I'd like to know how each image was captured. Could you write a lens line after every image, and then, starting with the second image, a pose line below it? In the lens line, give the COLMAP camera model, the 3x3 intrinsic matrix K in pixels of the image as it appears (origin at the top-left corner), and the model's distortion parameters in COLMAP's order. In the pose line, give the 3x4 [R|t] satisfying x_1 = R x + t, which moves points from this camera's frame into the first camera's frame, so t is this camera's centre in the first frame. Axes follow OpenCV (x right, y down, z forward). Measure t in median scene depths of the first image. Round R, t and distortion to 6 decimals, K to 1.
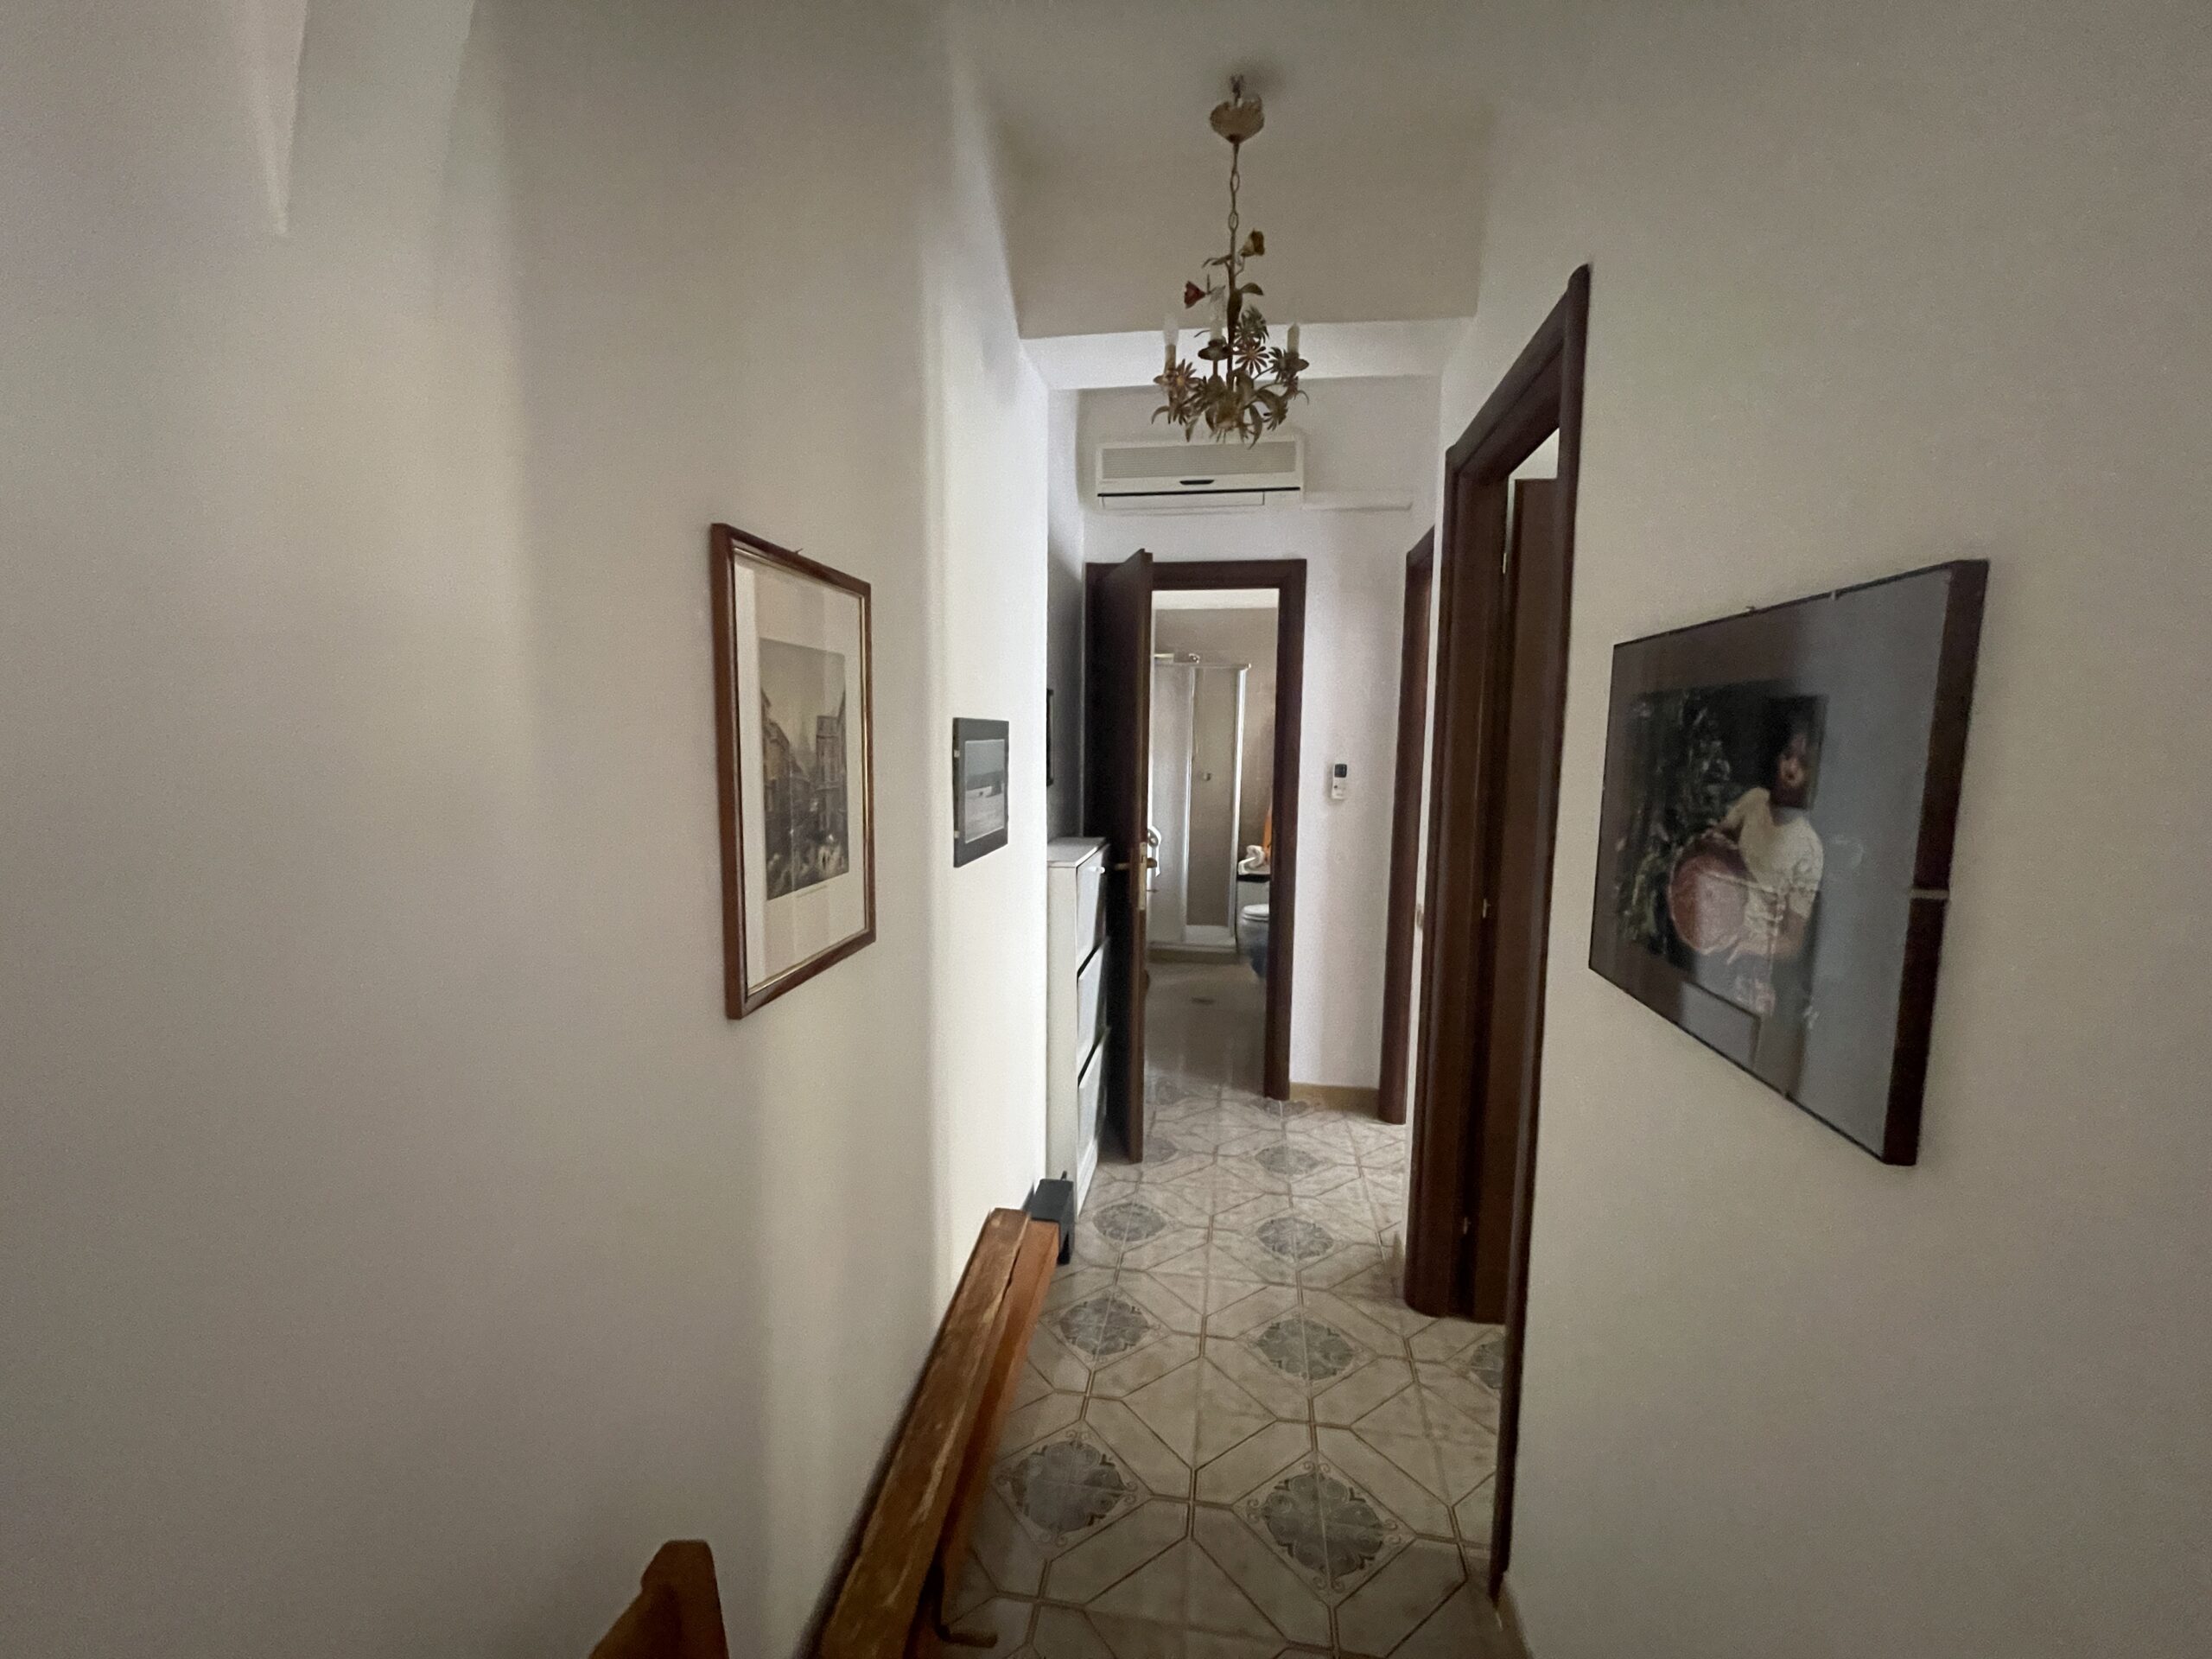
lens RADIAL K [[895.2, 0, 1105.2], [0, 895.2, 842.4], [0, 0, 1]] dist [-0.001687, 0.000915]
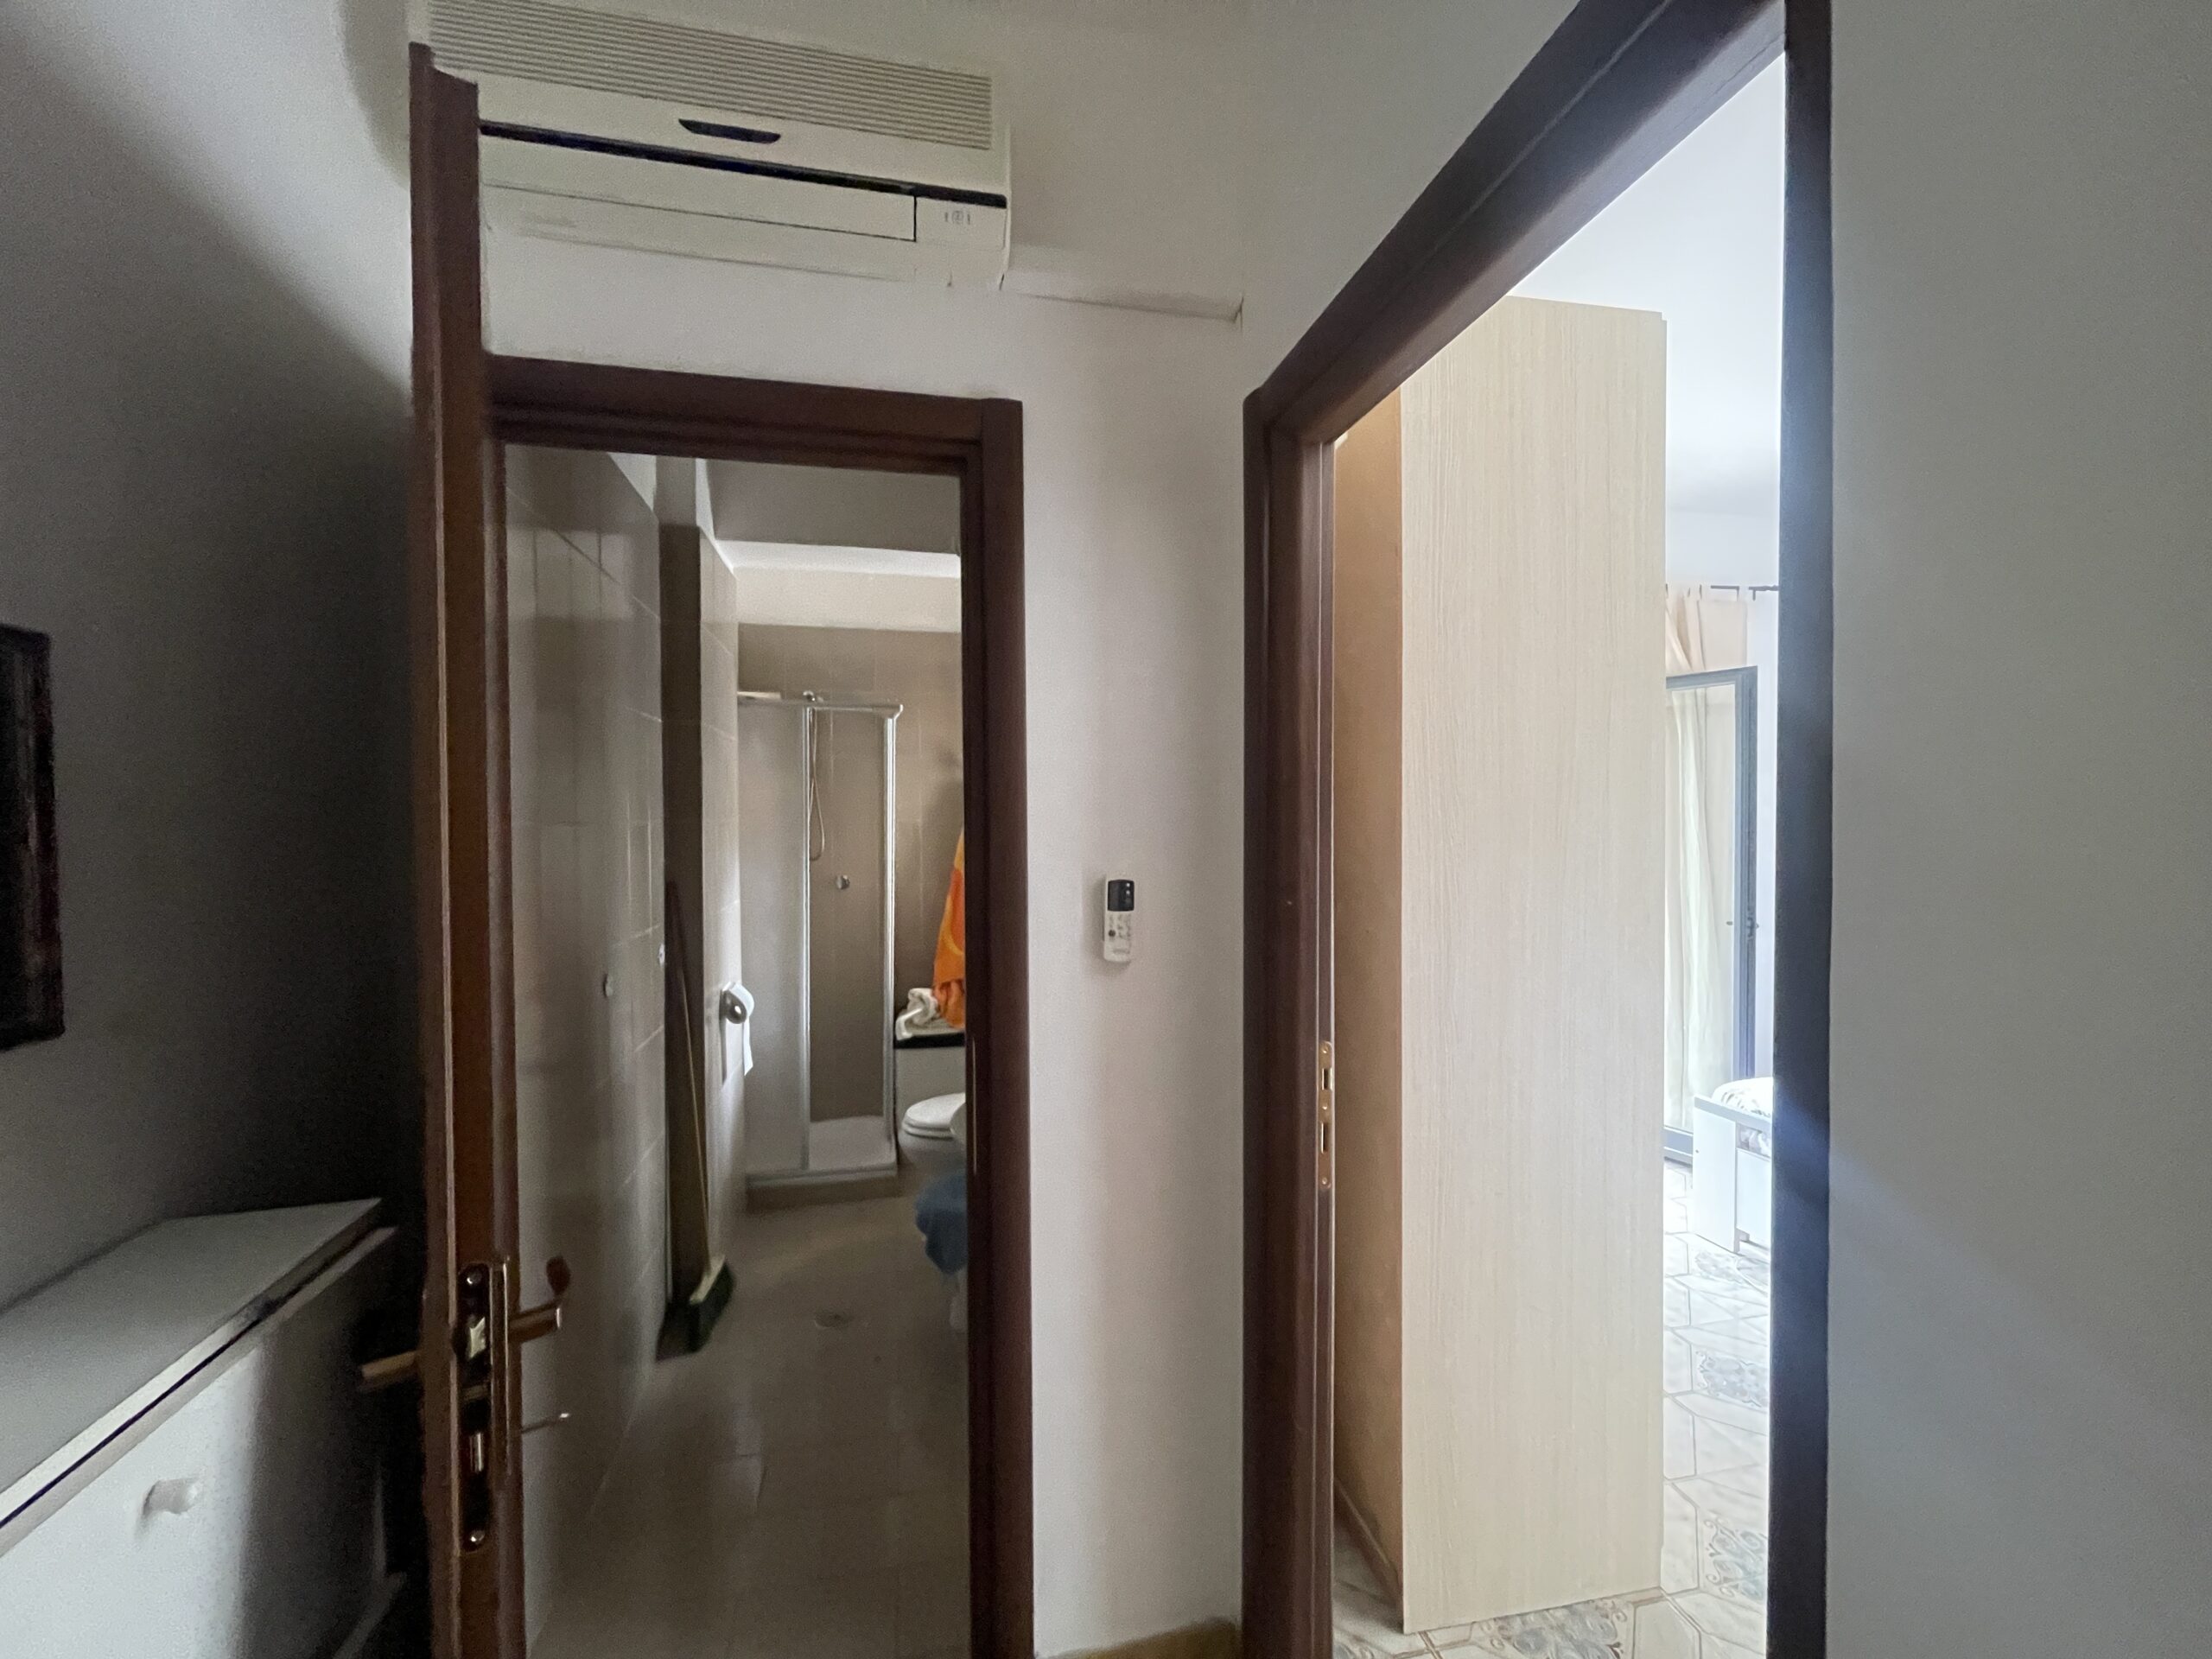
lens RADIAL K [[895.2, 0, 1095.1], [0, 895.2, 830.6], [0, 0, 1]] dist [-0.001687, 0.000915]
pose [[0.933002, -0.024181, 0.359059, 0.062183], [0.061693, 0.993717, -0.093385, -0.046187], [-0.354544, 0.109280, 0.928631, 0.384450]]
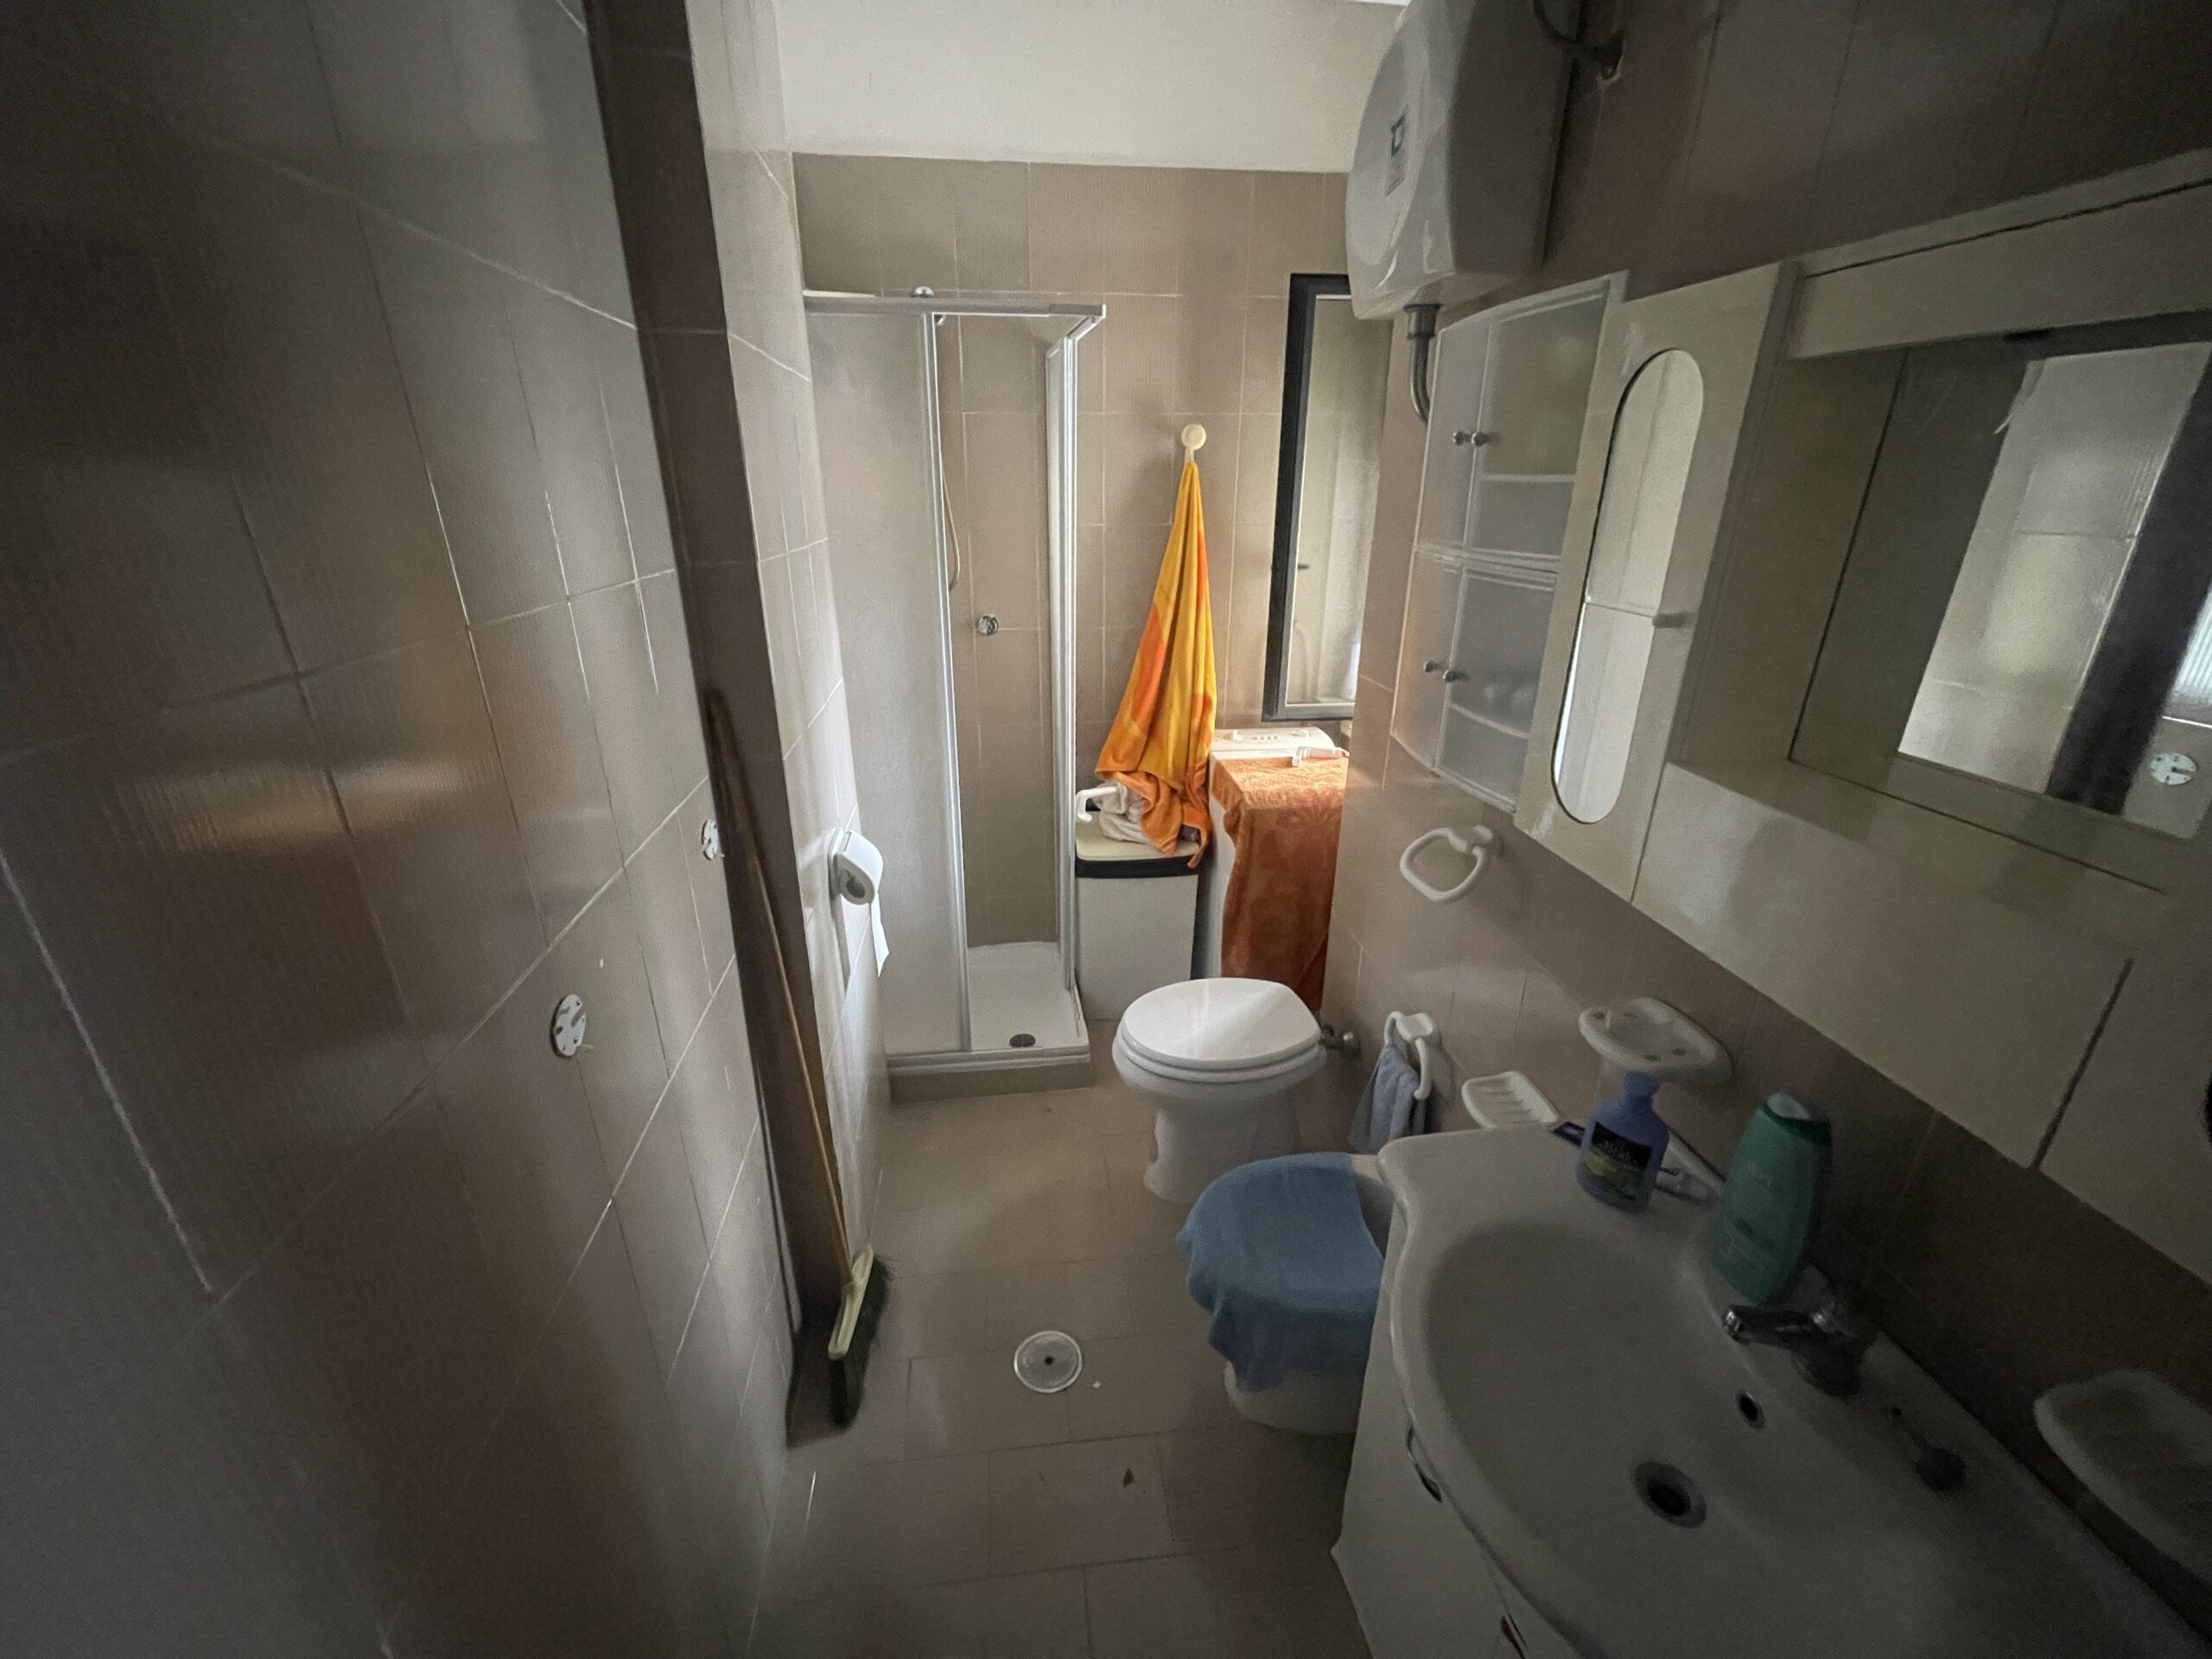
lens RADIAL K [[895.2, 0, 1101.1], [0, 895.2, 826.8], [0, 0, 1]] dist [-0.001687, 0.000915]
pose [[0.963705, -0.107124, 0.244536, 0.059848], [0.044314, 0.967446, 0.249168, -0.098152], [-0.263267, -0.229288, 0.937079, 0.658247]]
